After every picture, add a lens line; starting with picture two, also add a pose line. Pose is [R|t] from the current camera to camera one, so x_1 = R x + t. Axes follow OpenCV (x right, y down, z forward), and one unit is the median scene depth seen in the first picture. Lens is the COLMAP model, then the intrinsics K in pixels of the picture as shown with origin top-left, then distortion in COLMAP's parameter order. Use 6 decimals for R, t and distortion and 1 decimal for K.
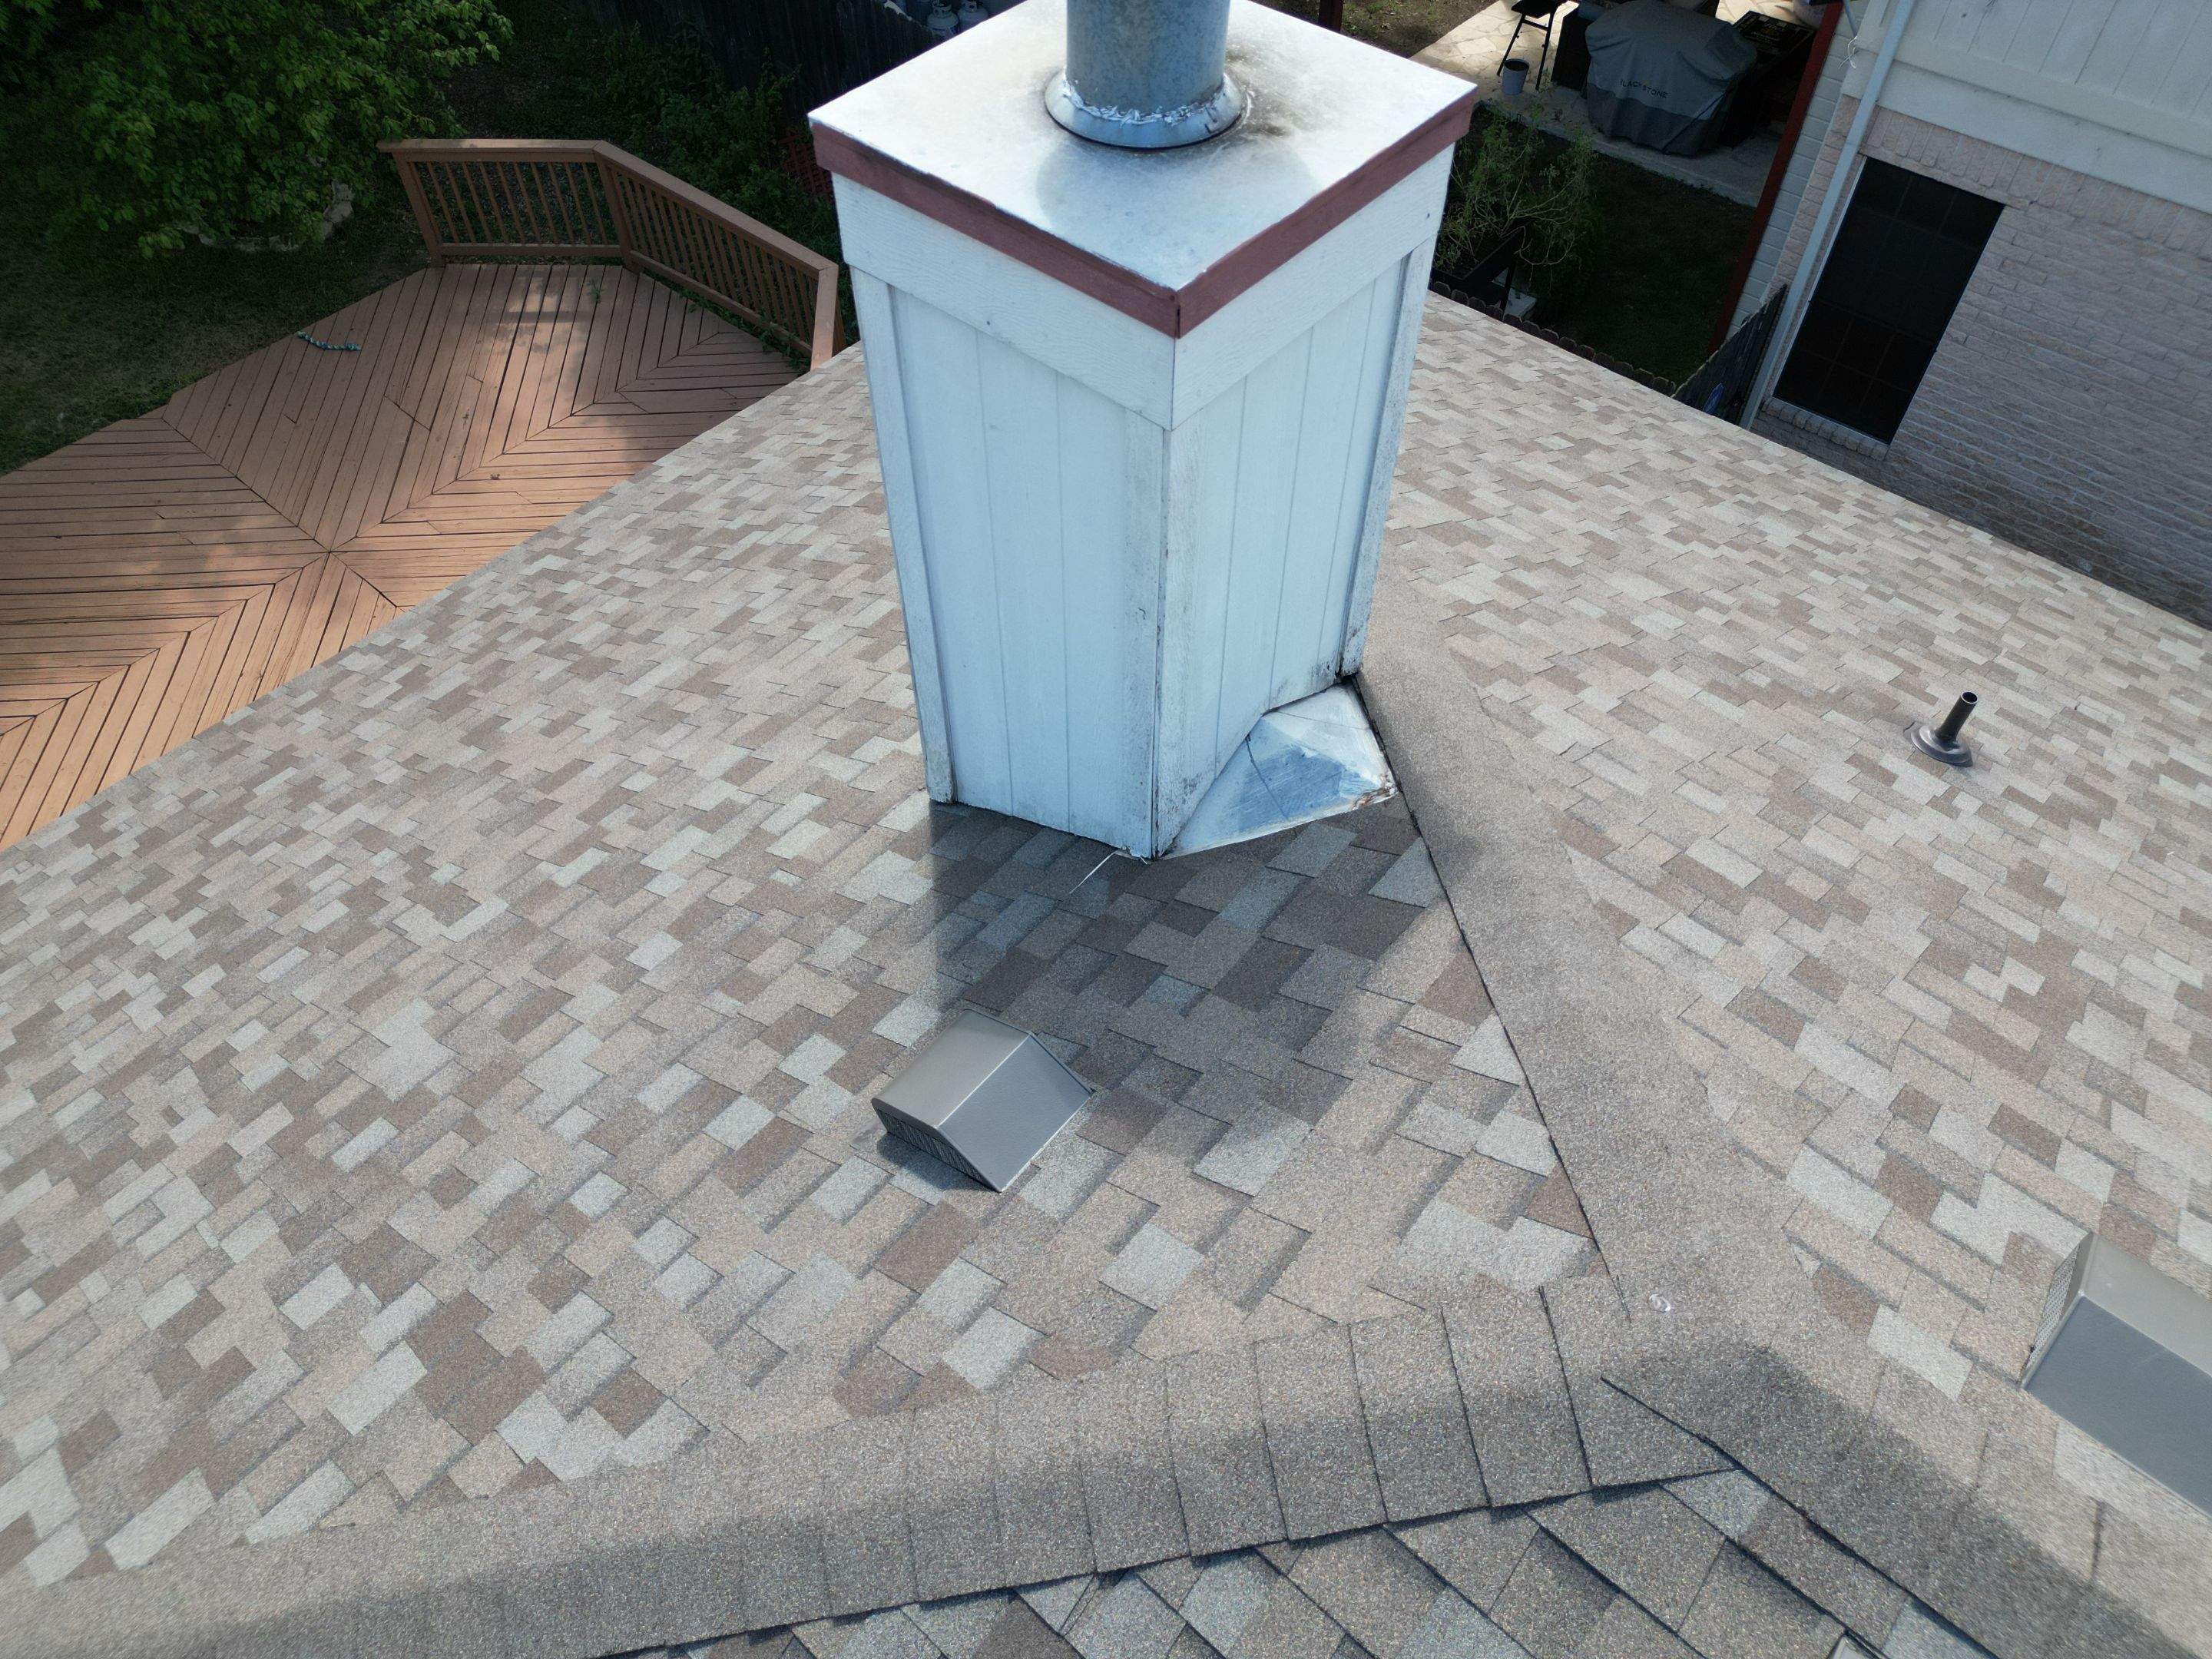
lens RADIAL K [[1551.7, 0, 1100.0], [0, 1551.7, 830.4], [0, 0, 1]] dist [0.069369, -0.069247]
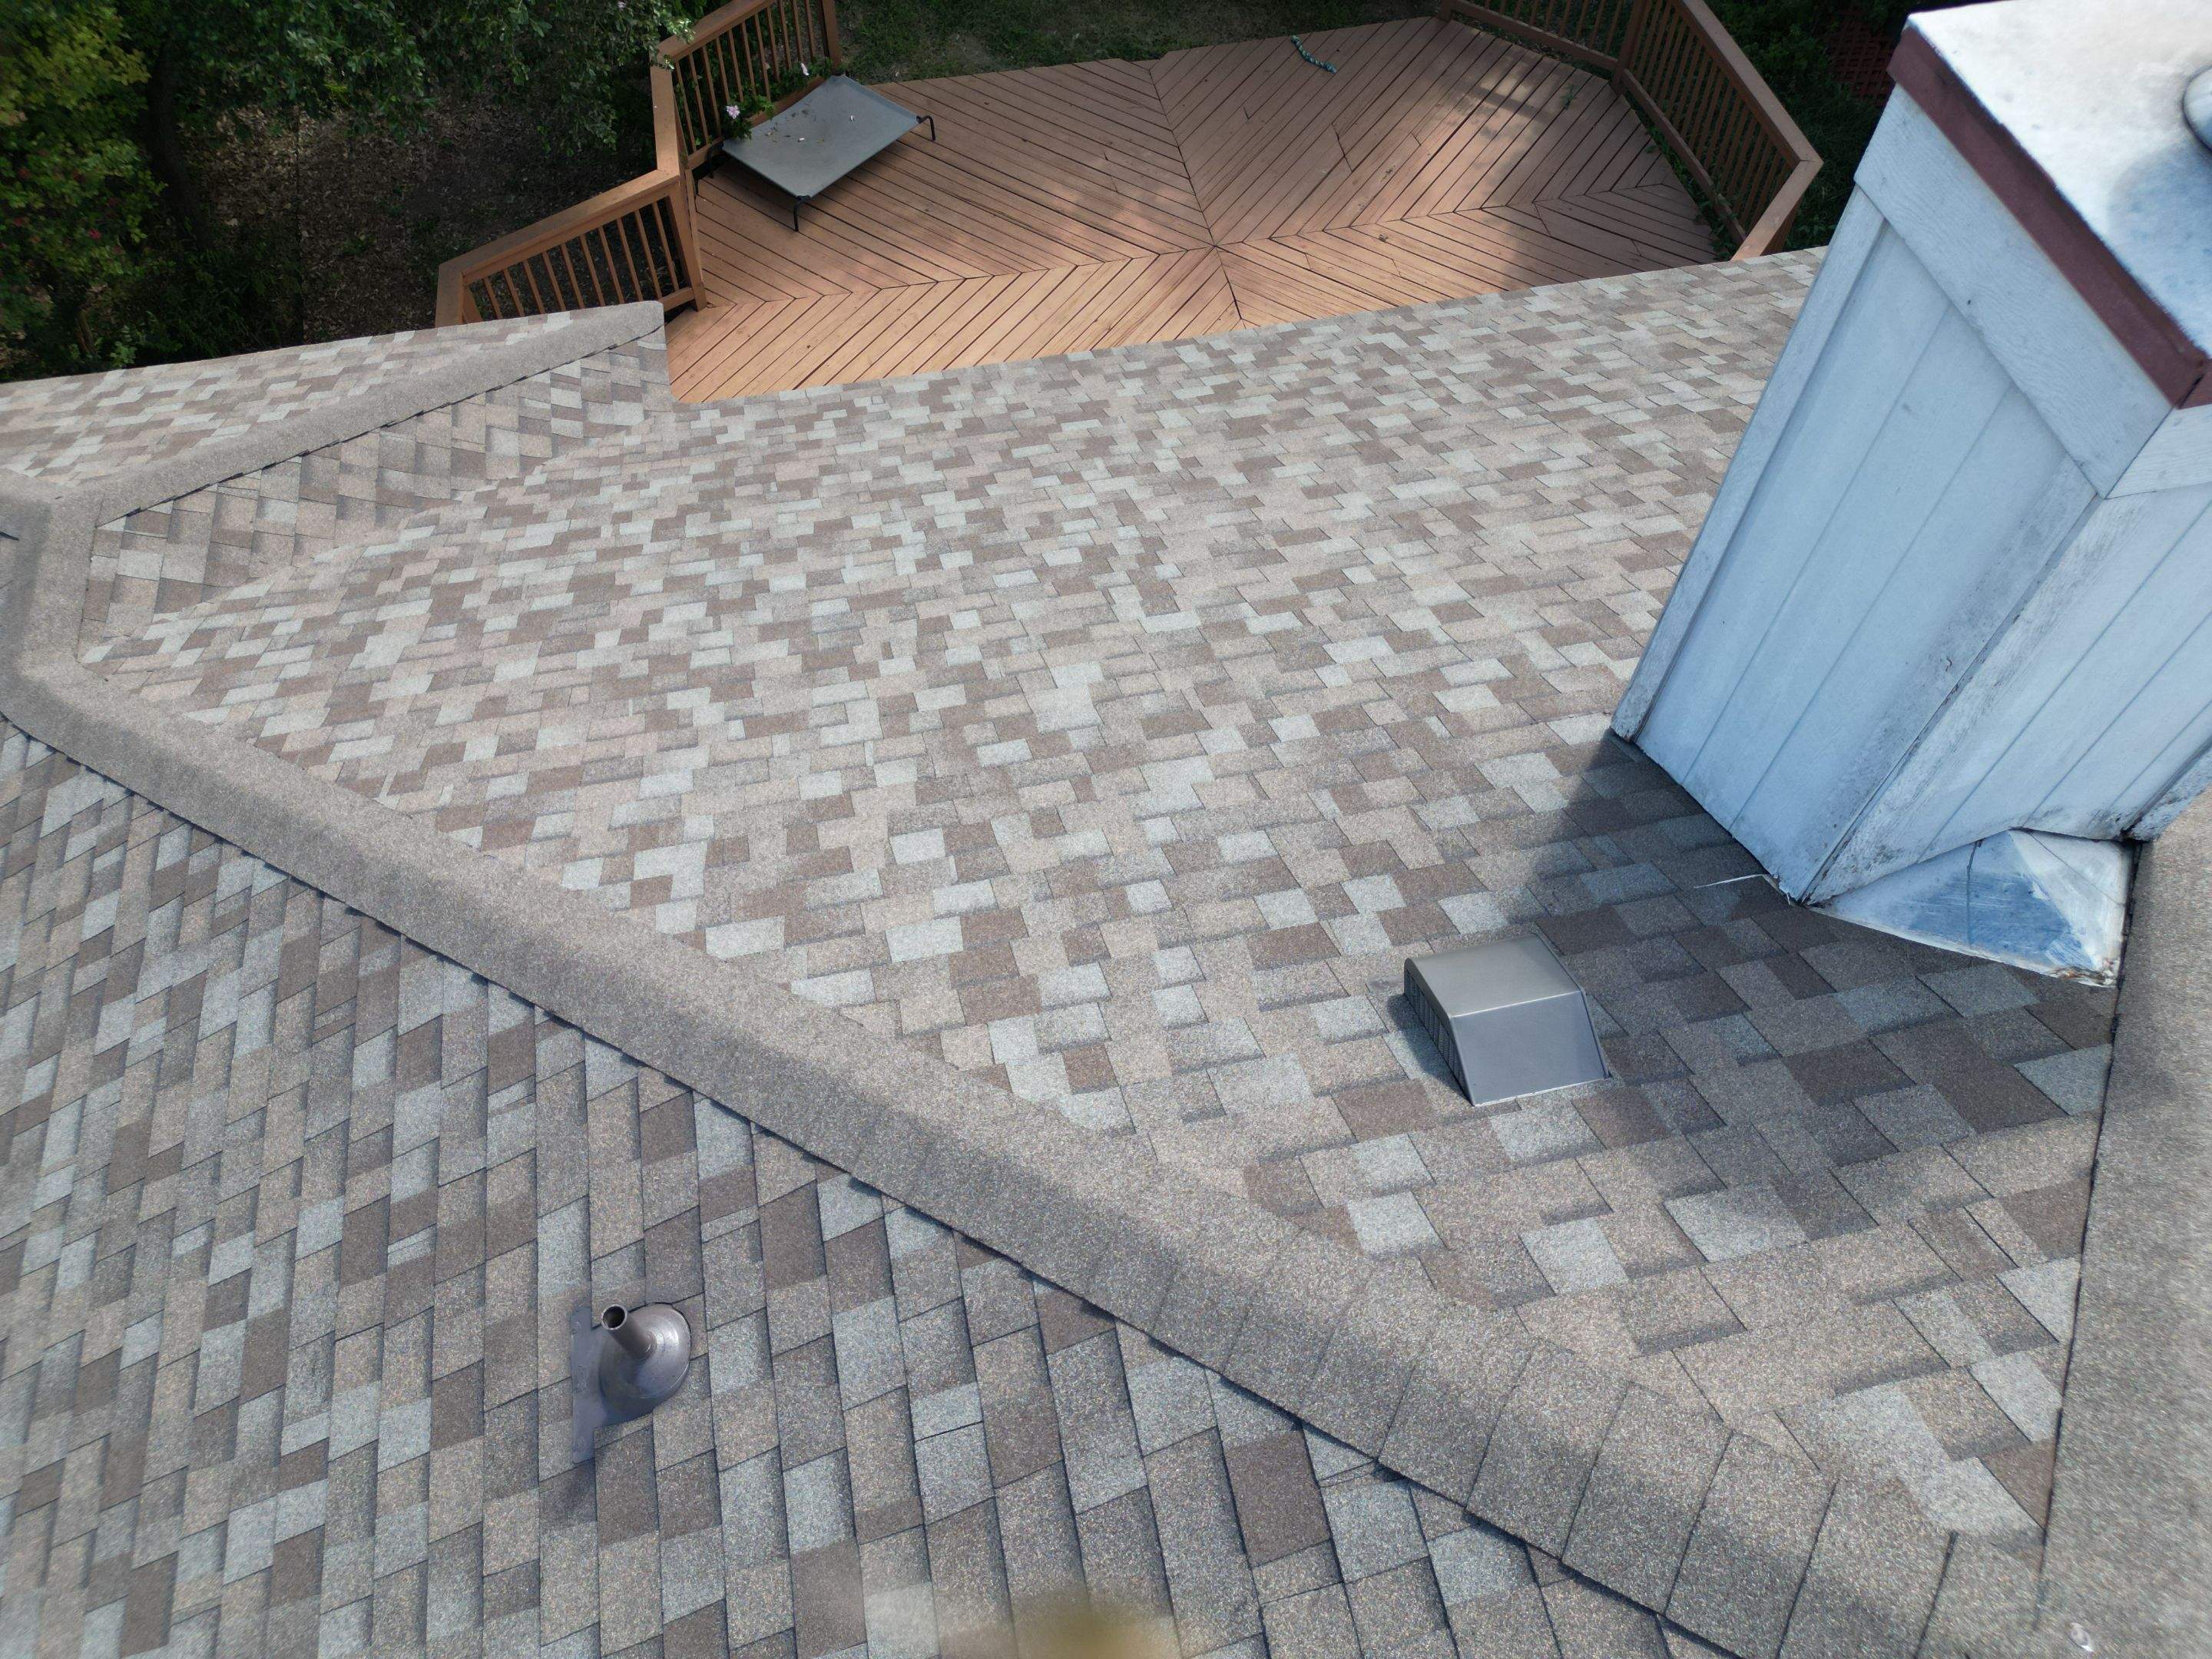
lens RADIAL K [[1551.7, 0, 1100.0], [0, 1551.7, 830.4], [0, 0, 1]] dist [0.069369, -0.069247]
pose [[0.795775, 0.509686, -0.327052, -0.013812], [-0.473968, 0.860341, 0.187530, 0.003526], [0.376958, 0.005781, 0.926212, -0.022582]]
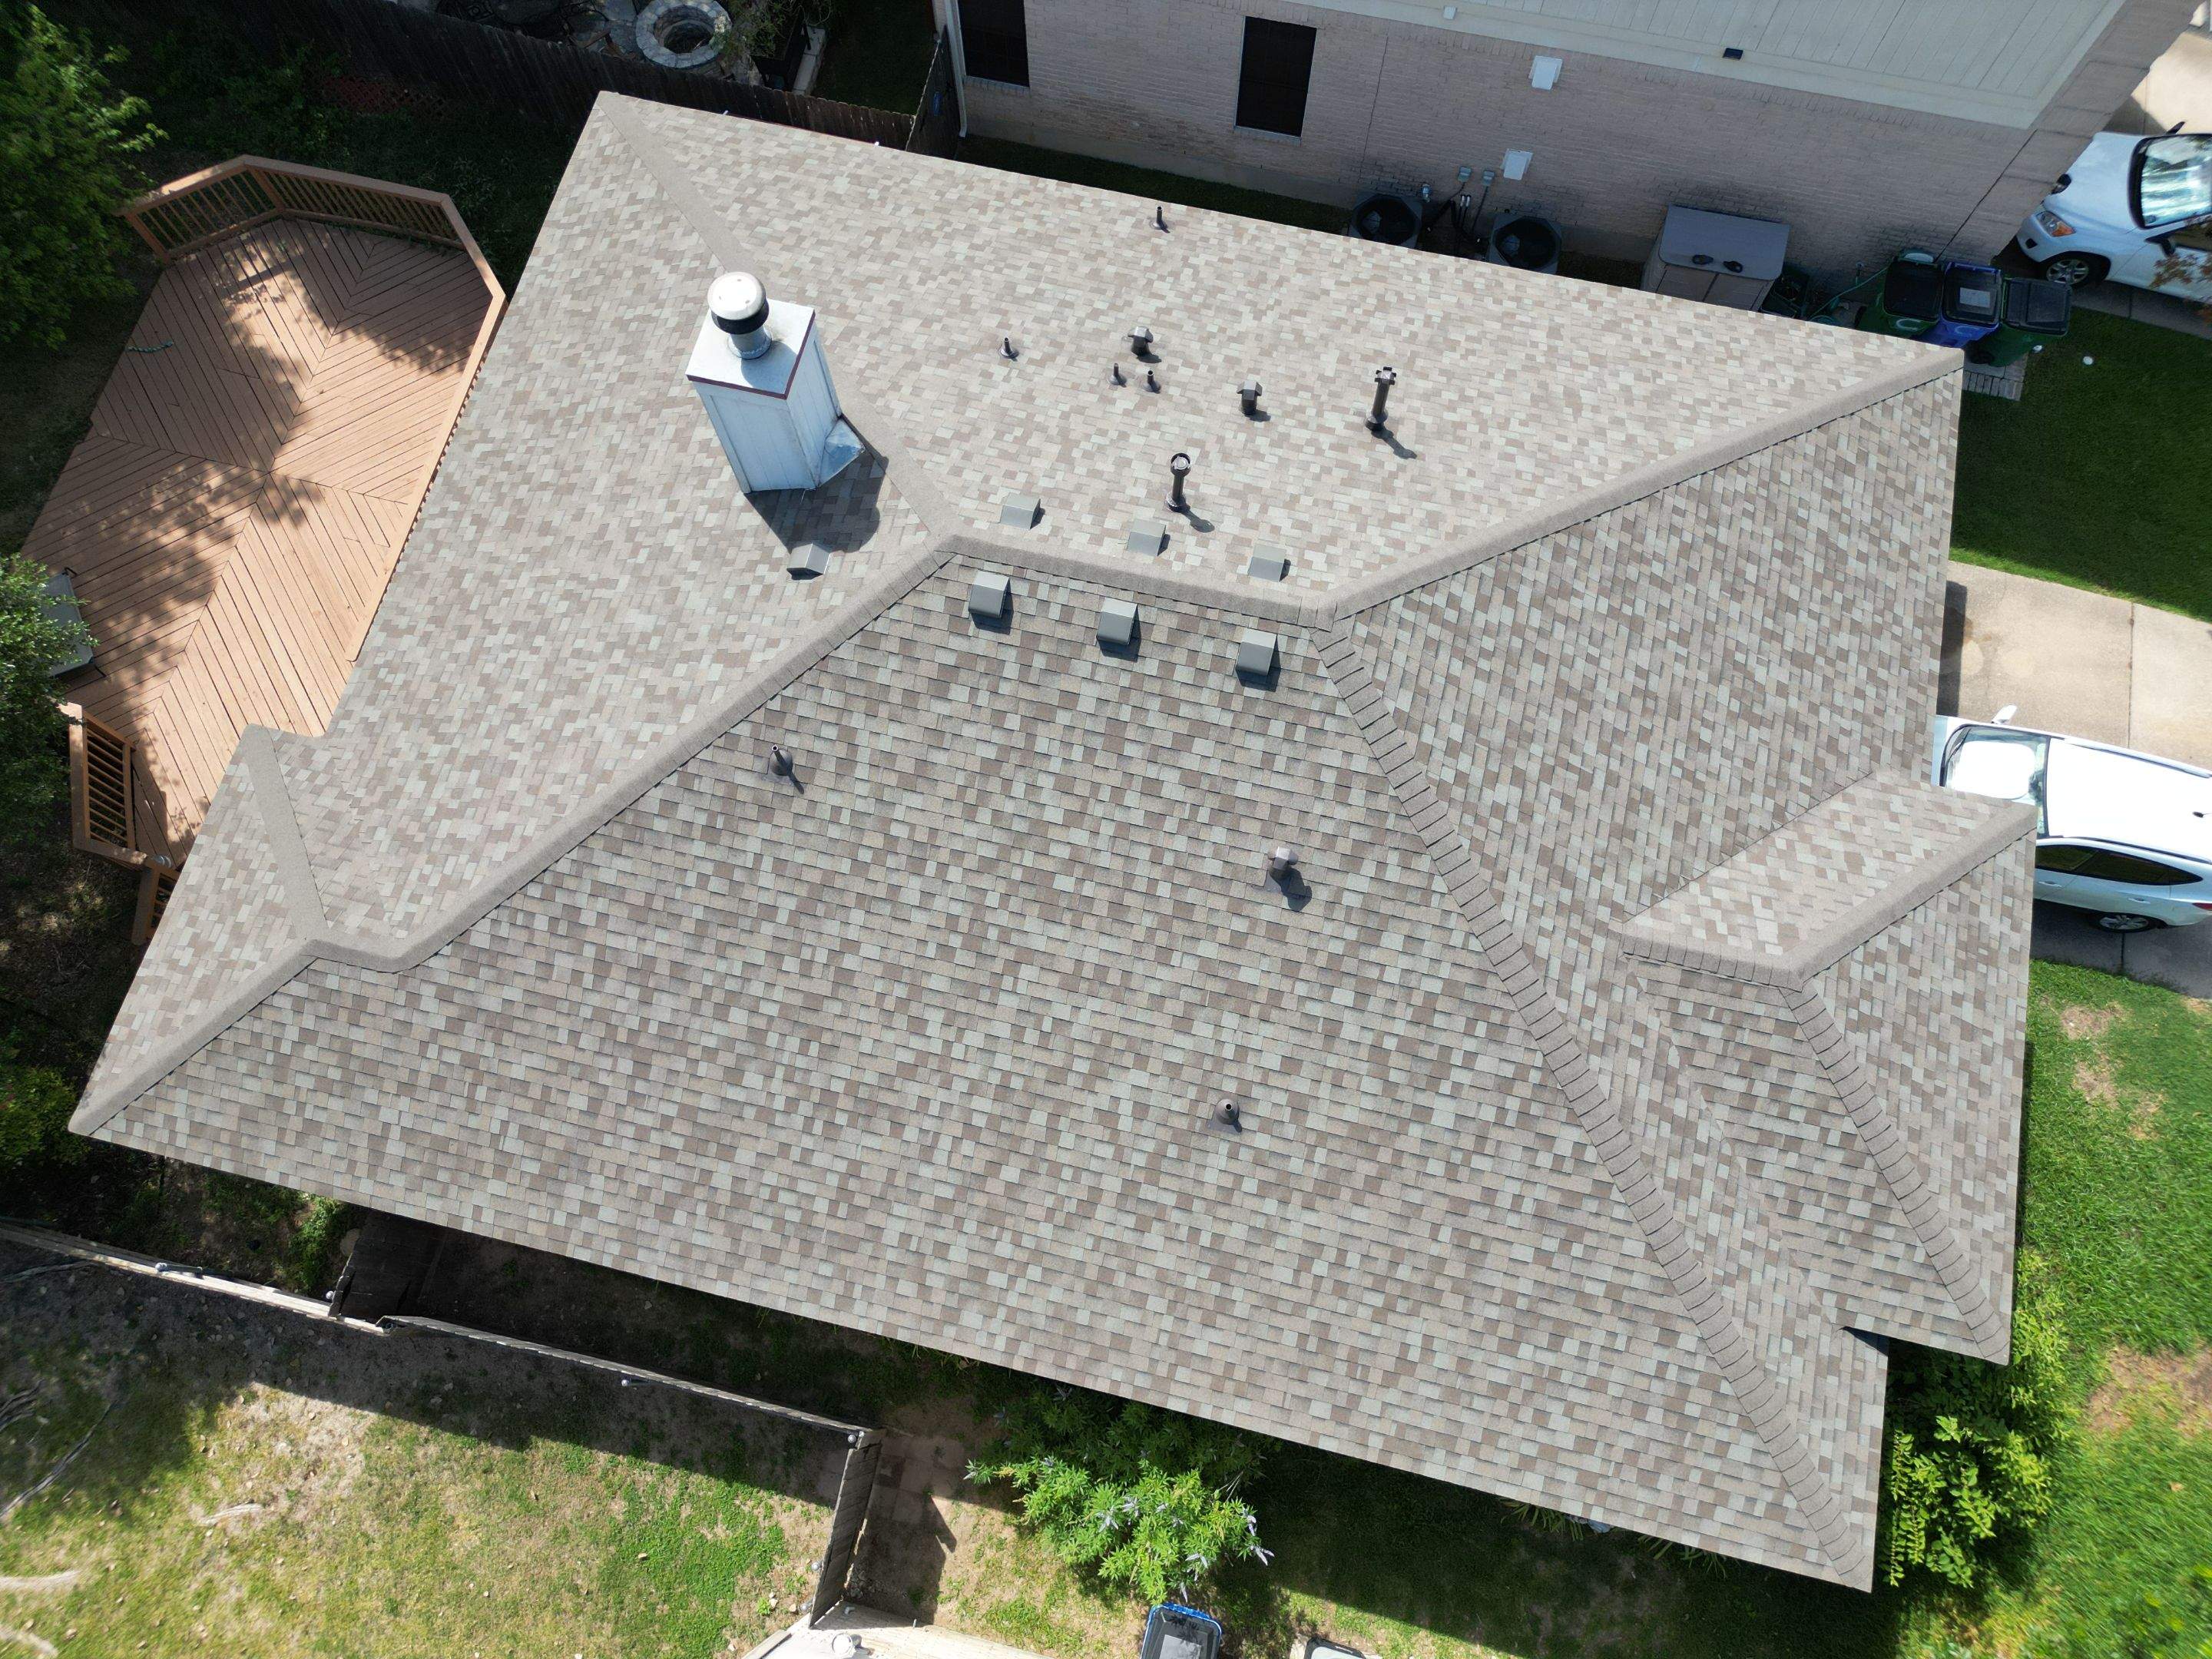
lens RADIAL K [[1545.5, 0, 1101.0], [0, 1545.5, 829.0], [0, 0, 1]] dist [0.107700, -0.148340]
pose [[0.886055, -0.440614, 0.144102, -0.277405], [0.365896, 0.855572, 0.366218, -0.427724], [-0.284650, -0.271763, 0.919303, -3.080855]]
